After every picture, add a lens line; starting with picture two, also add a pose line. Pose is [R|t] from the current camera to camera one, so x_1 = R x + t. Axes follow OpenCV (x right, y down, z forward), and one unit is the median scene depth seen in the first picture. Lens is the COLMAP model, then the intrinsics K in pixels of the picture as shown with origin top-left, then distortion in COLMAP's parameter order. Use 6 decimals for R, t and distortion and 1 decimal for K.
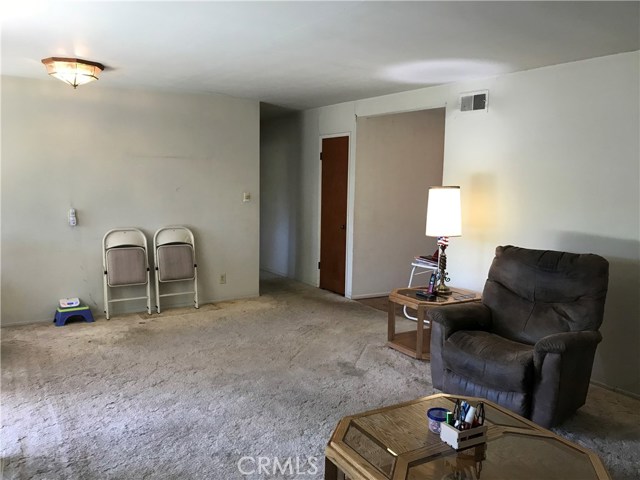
lens RADIAL K [[521.7, 0, 320.0], [0, 521.7, 240.0], [0, 0, 1]] dist [0.001061, -0.003427]
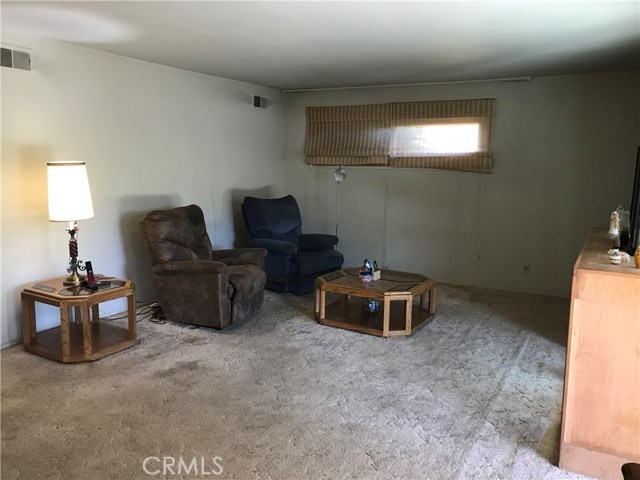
lens RADIAL K [[504.8, 0, 320.0], [0, 504.8, 240.0], [0, 0, 1]] dist [0.038680, 0.001815]
pose [[-0.482476, -0.163349, 0.860543, -0.622374], [0.077250, 0.970693, 0.227569, -0.121138], [-0.872496, 0.176274, -0.455718, 0.910475]]
